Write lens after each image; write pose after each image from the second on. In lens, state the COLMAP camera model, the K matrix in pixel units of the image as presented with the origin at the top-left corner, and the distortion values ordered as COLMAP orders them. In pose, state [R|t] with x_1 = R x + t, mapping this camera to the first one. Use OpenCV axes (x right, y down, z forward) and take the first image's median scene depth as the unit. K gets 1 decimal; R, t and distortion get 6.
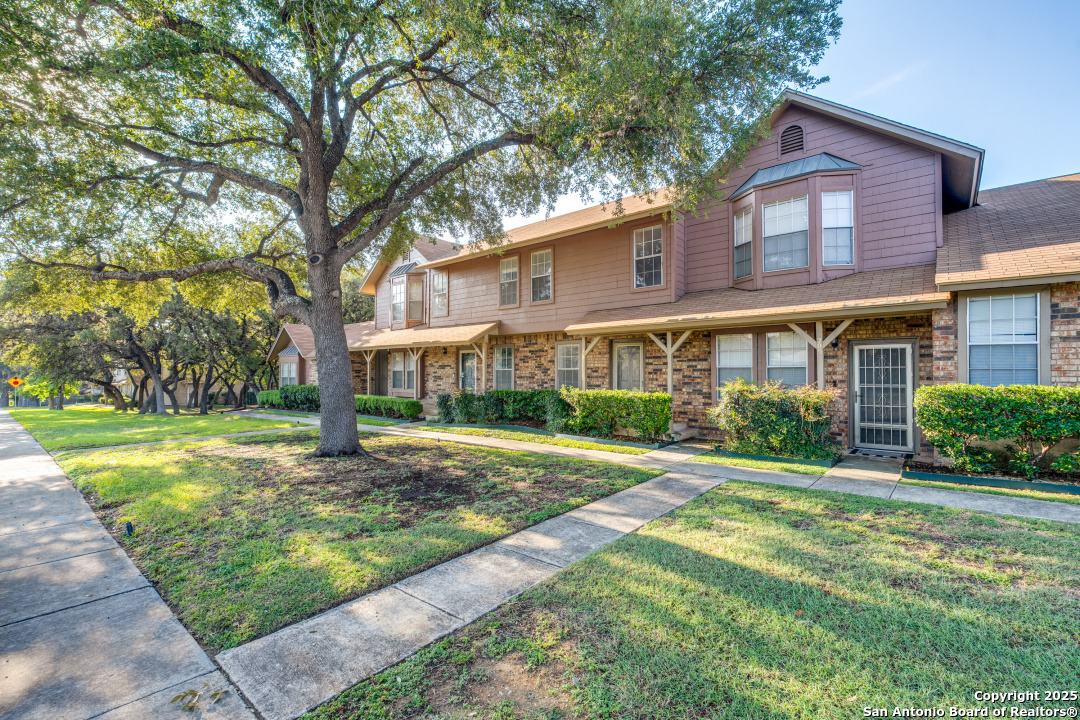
lens RADIAL K [[478.5, 0, 538.5], [0, 478.5, 373.4], [0, 0, 1]] dist [-0.003286, -0.000712]
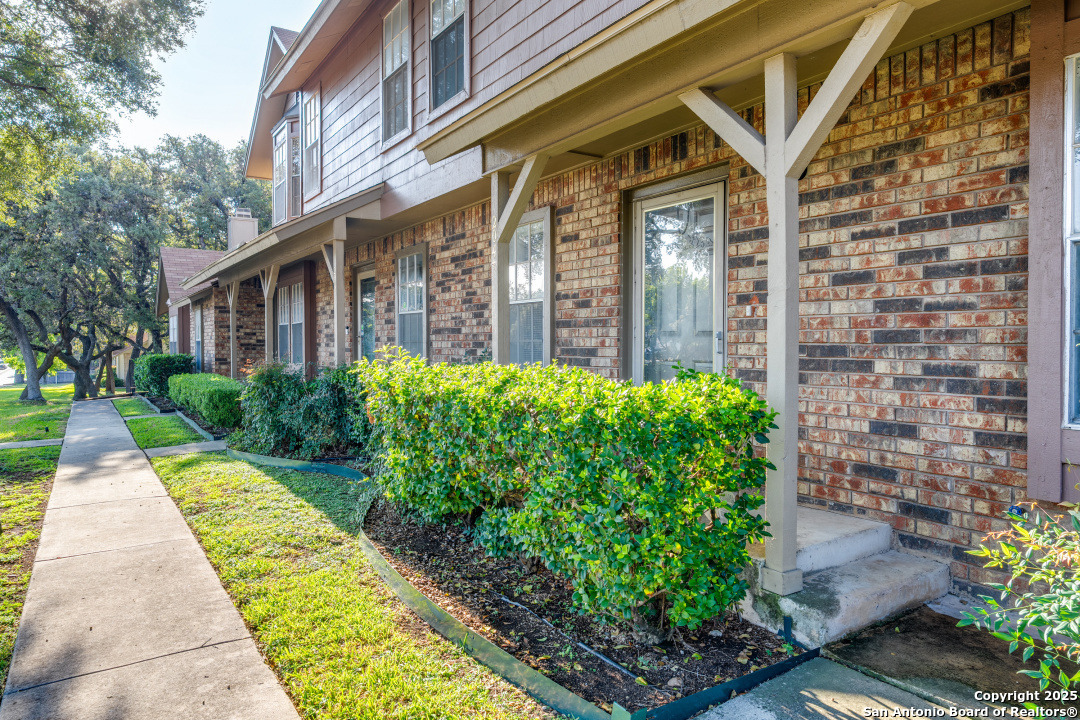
lens RADIAL K [[681.4, 0, 540.0], [0, 681.4, 360.0], [0, 0, 1]] dist [-0.000816, 0.000669]
pose [[0.962839, 0.005417, -0.270022, 0.239451], [0.000512, 0.999760, 0.021883, 0.024761], [0.270076, -0.021208, 0.962605, 0.663303]]
